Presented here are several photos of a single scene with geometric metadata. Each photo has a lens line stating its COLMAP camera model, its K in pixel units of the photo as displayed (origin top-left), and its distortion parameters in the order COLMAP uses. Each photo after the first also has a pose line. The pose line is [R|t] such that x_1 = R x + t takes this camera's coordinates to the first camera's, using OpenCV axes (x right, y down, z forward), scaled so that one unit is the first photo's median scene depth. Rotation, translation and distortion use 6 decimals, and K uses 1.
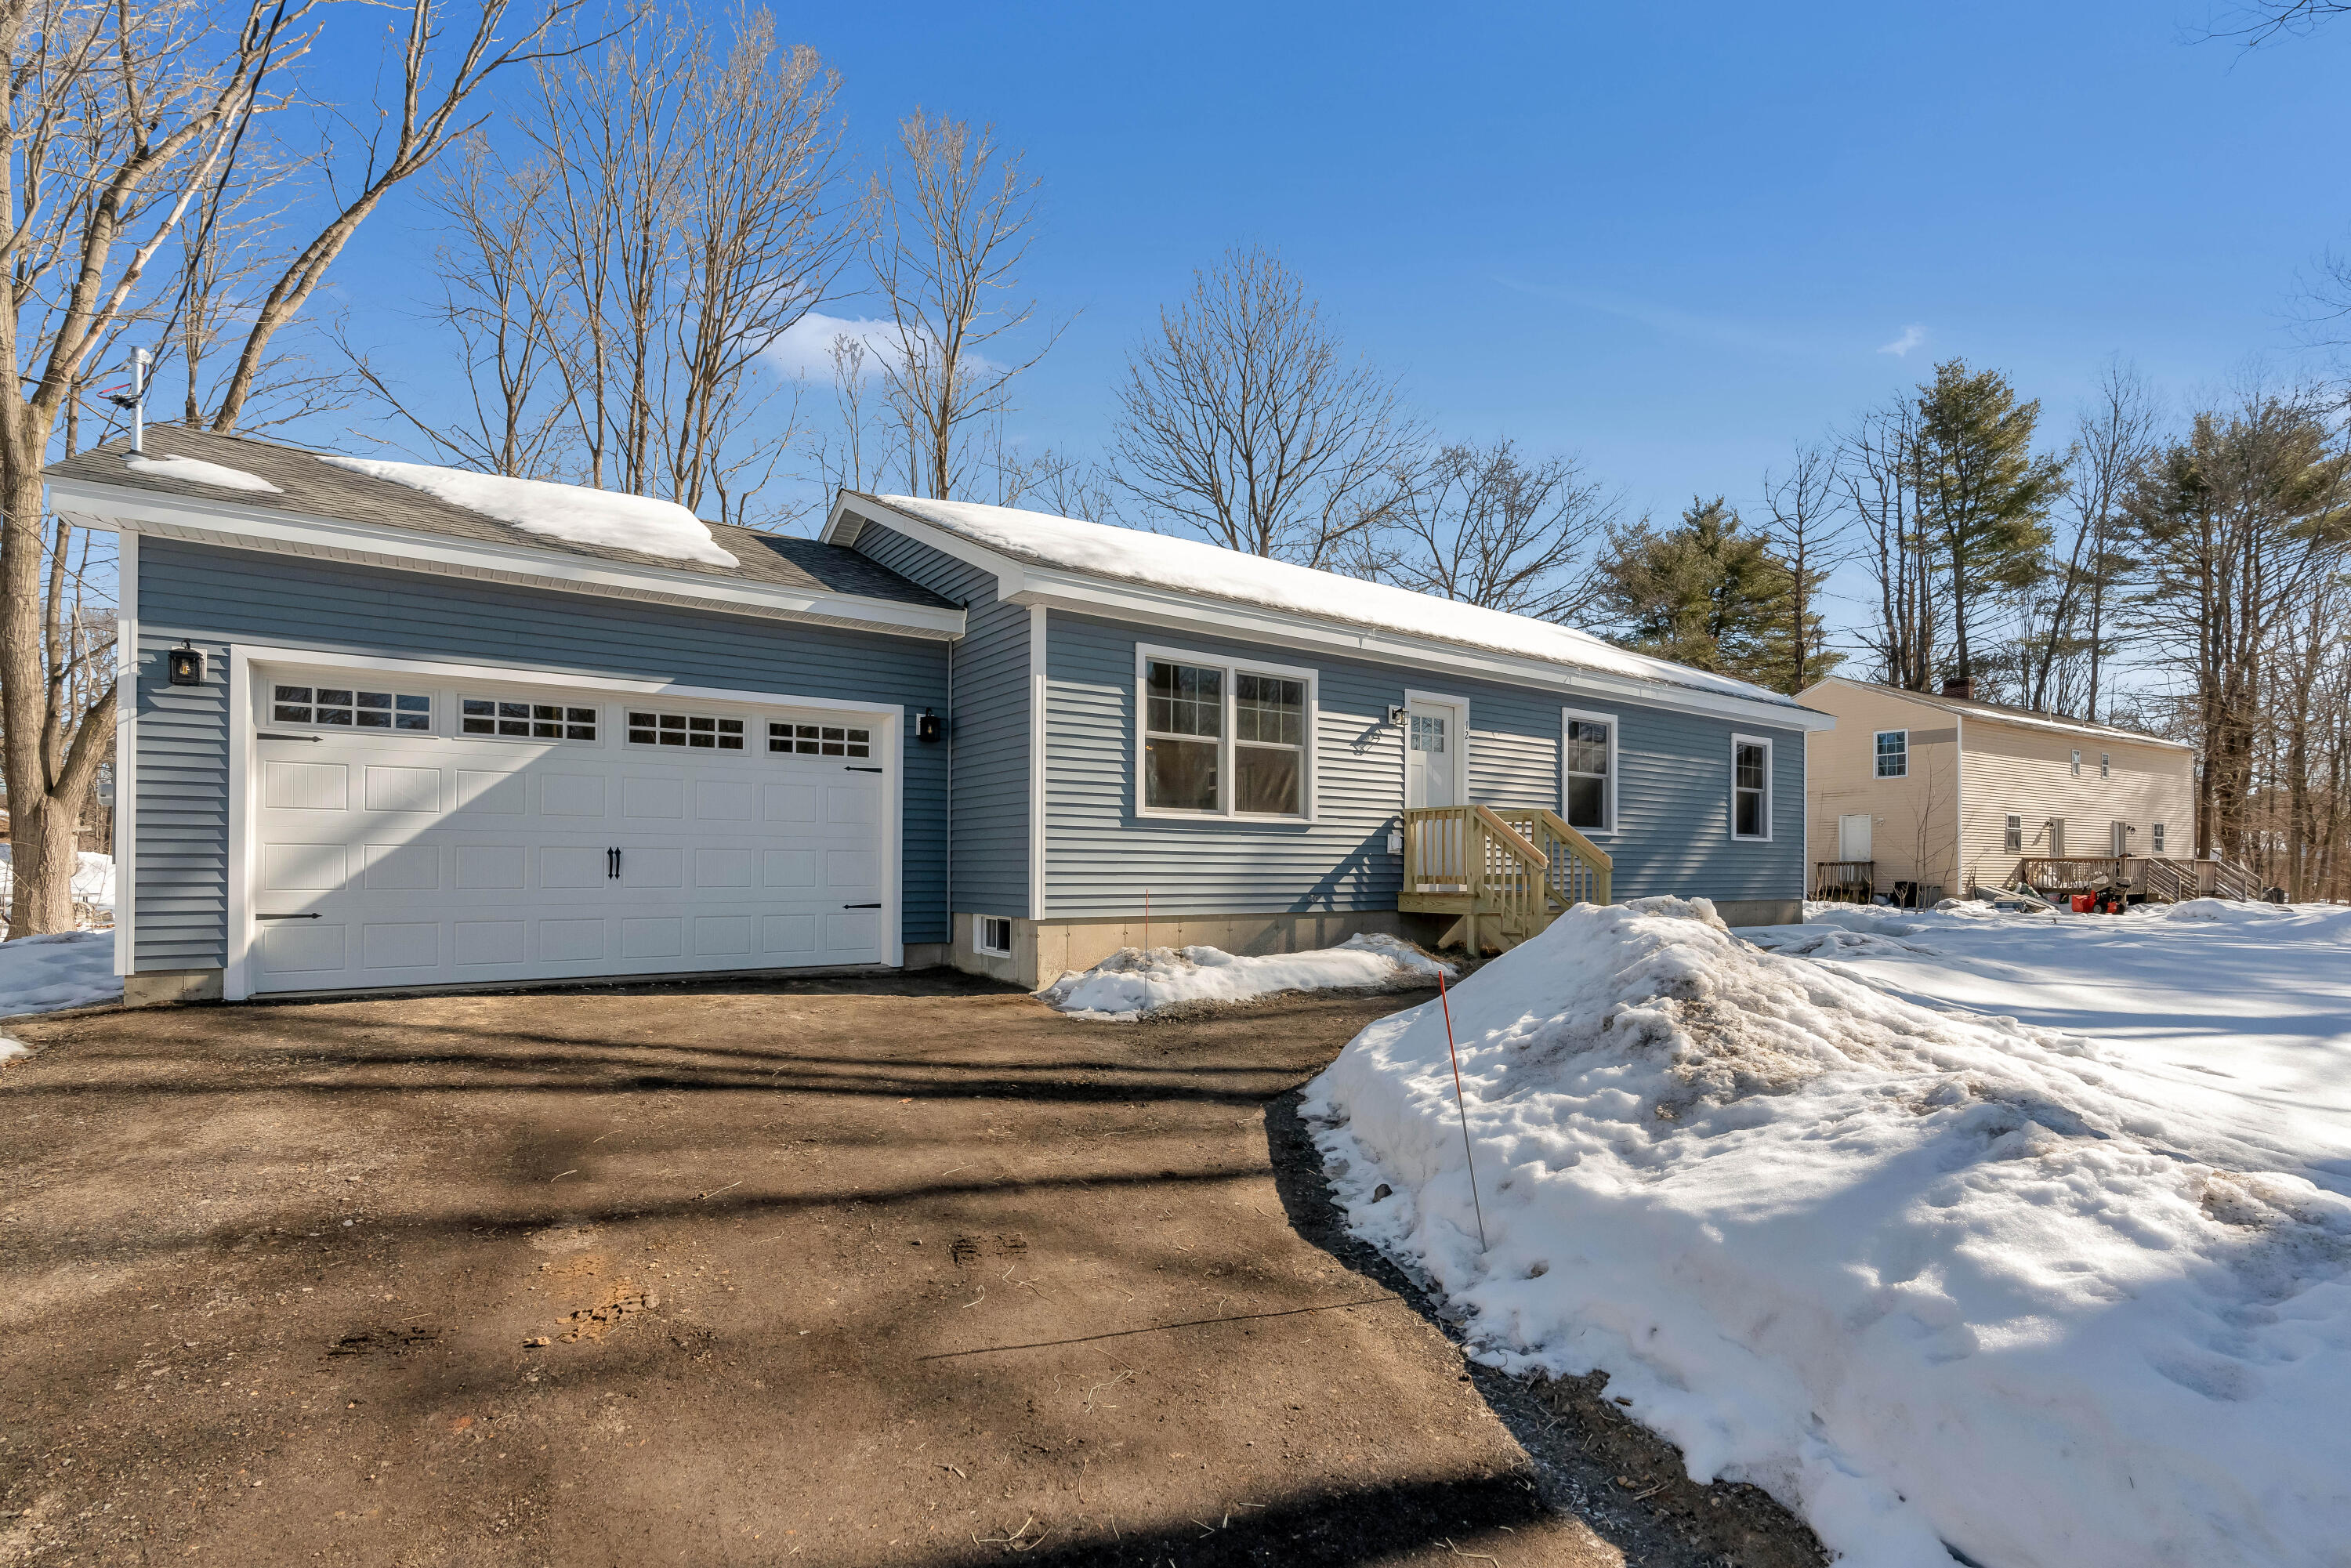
lens RADIAL K [[1074.3, 0, 1175.8], [0, 1074.3, 853.3], [0, 0, 1]] dist [-0.010571, 0.000334]
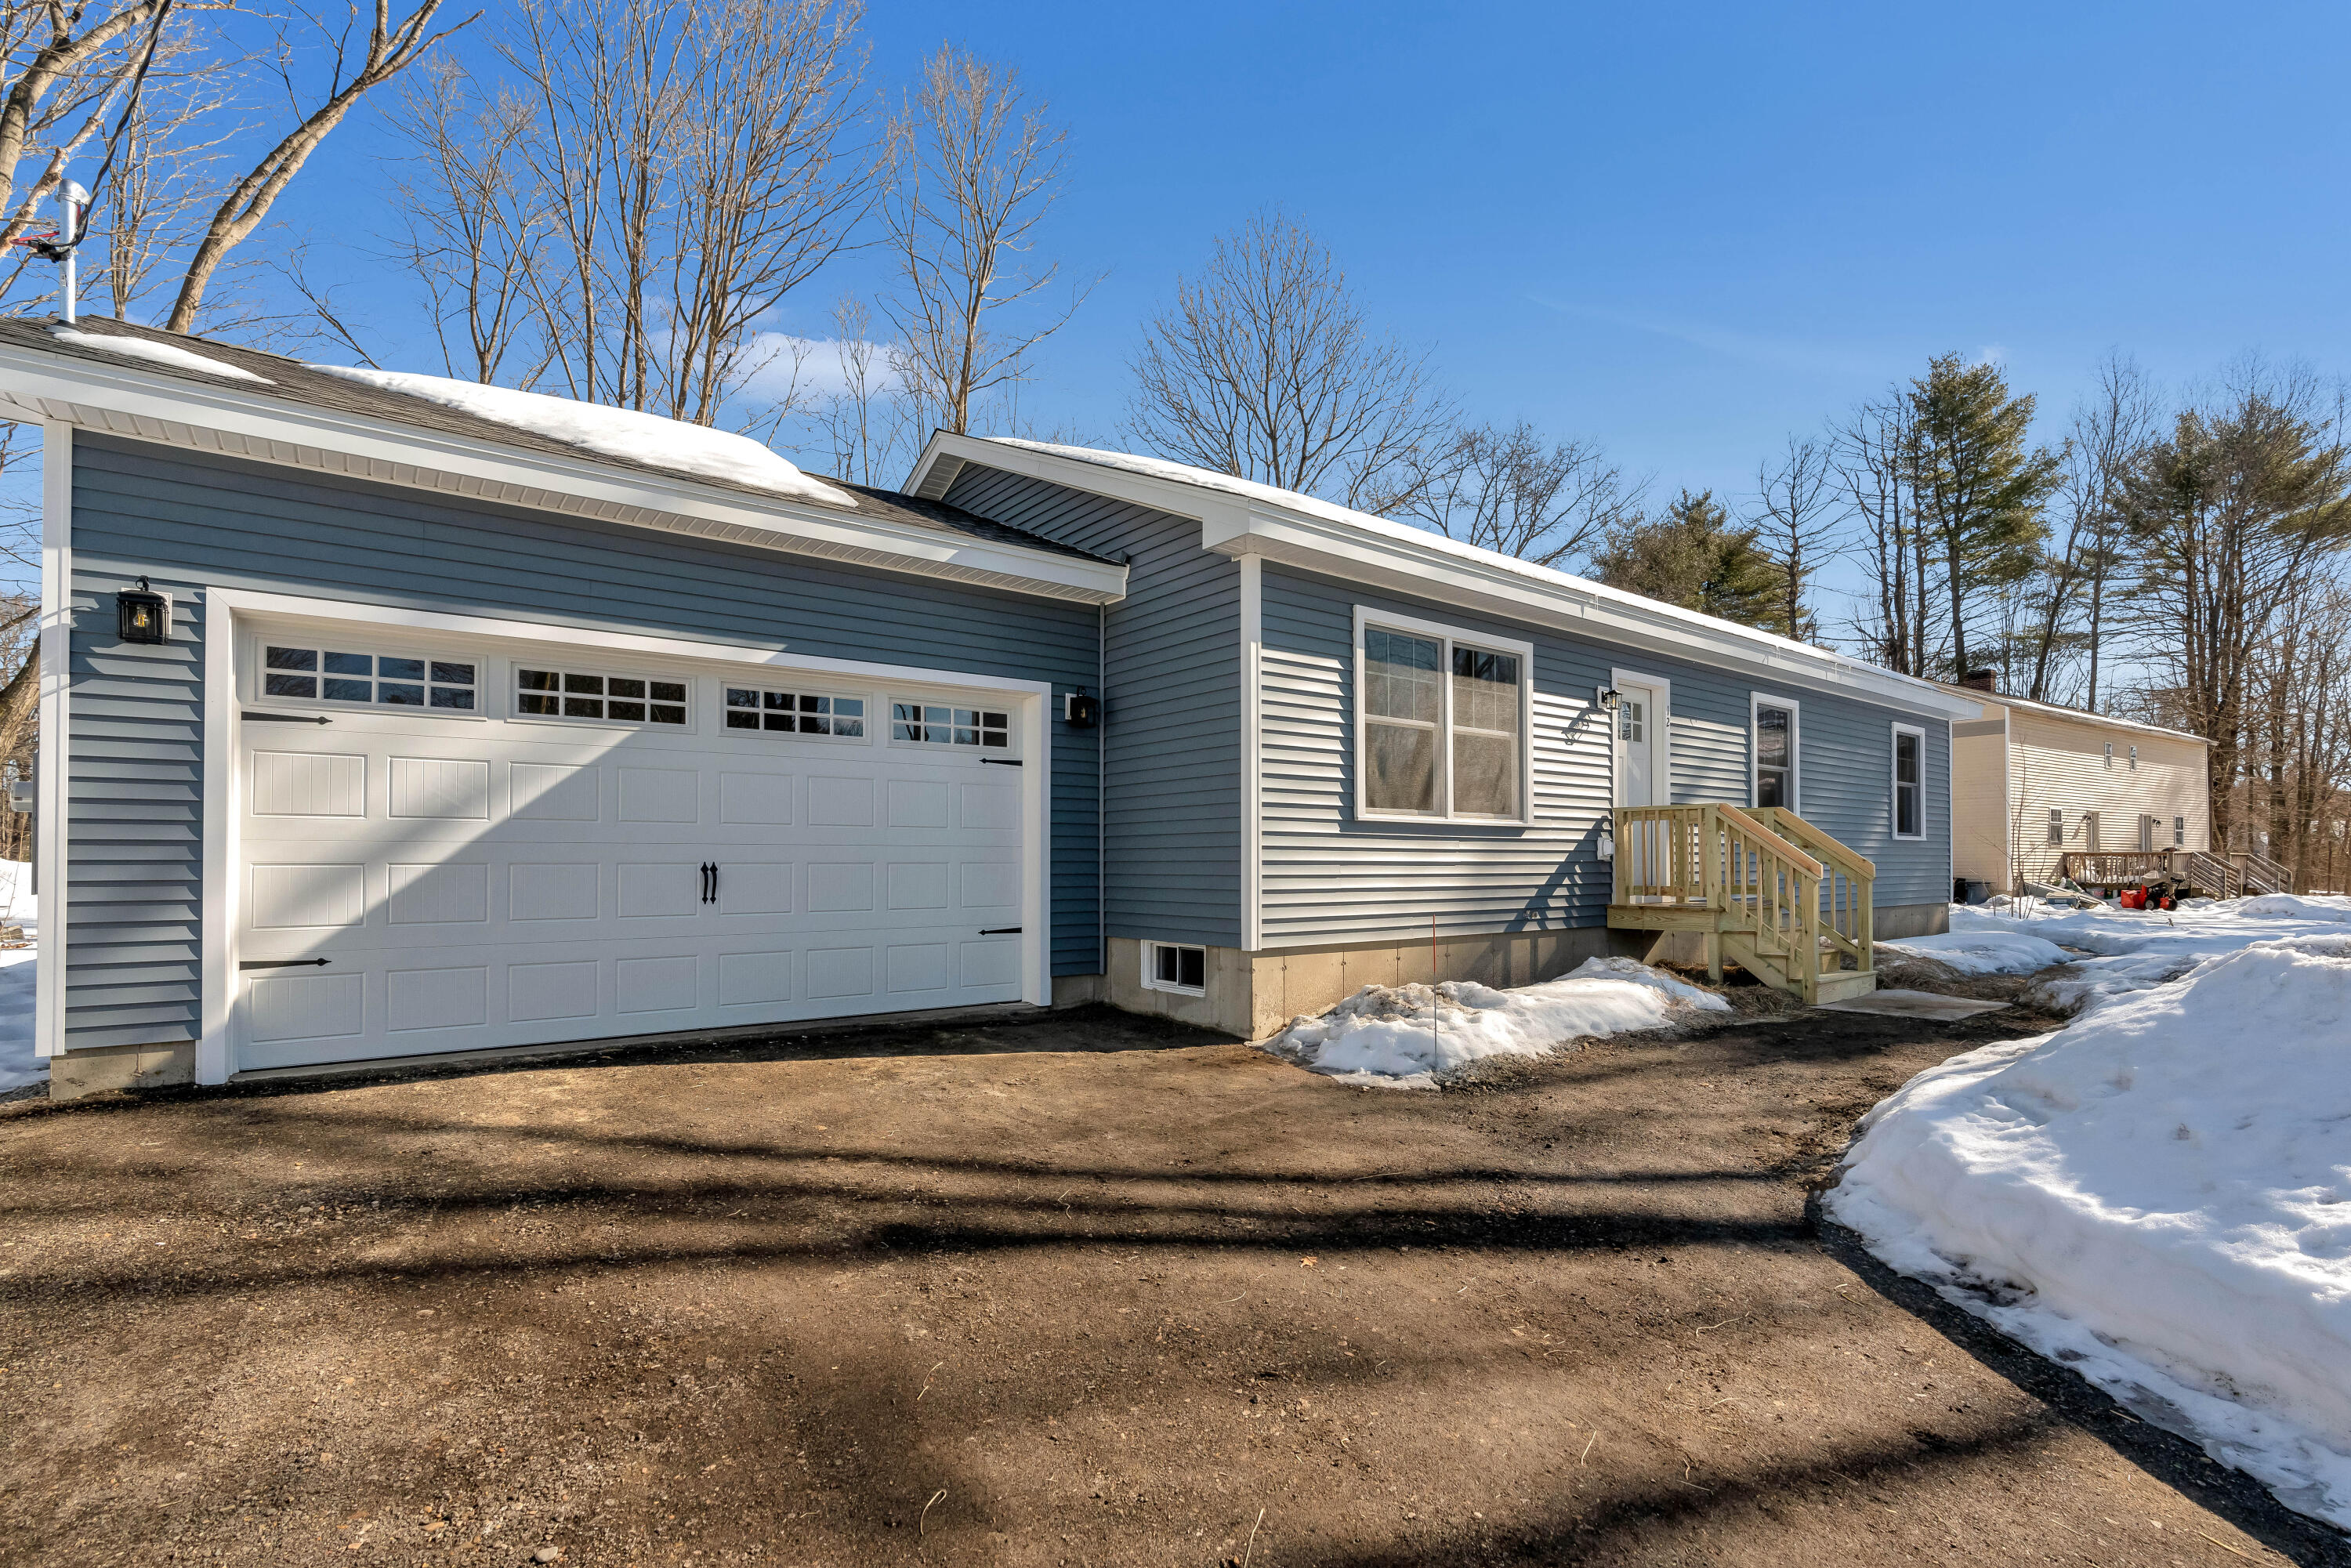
lens RADIAL K [[1069.7, 0, 1179.3], [0, 1069.7, 840.7], [0, 0, 1]] dist [-0.009499, 0.000782]
pose [[0.998957, -0.005018, 0.045378, -0.175237], [0.005330, 0.999963, -0.006766, -0.011334], [-0.045342, 0.007000, 0.998947, 0.170018]]
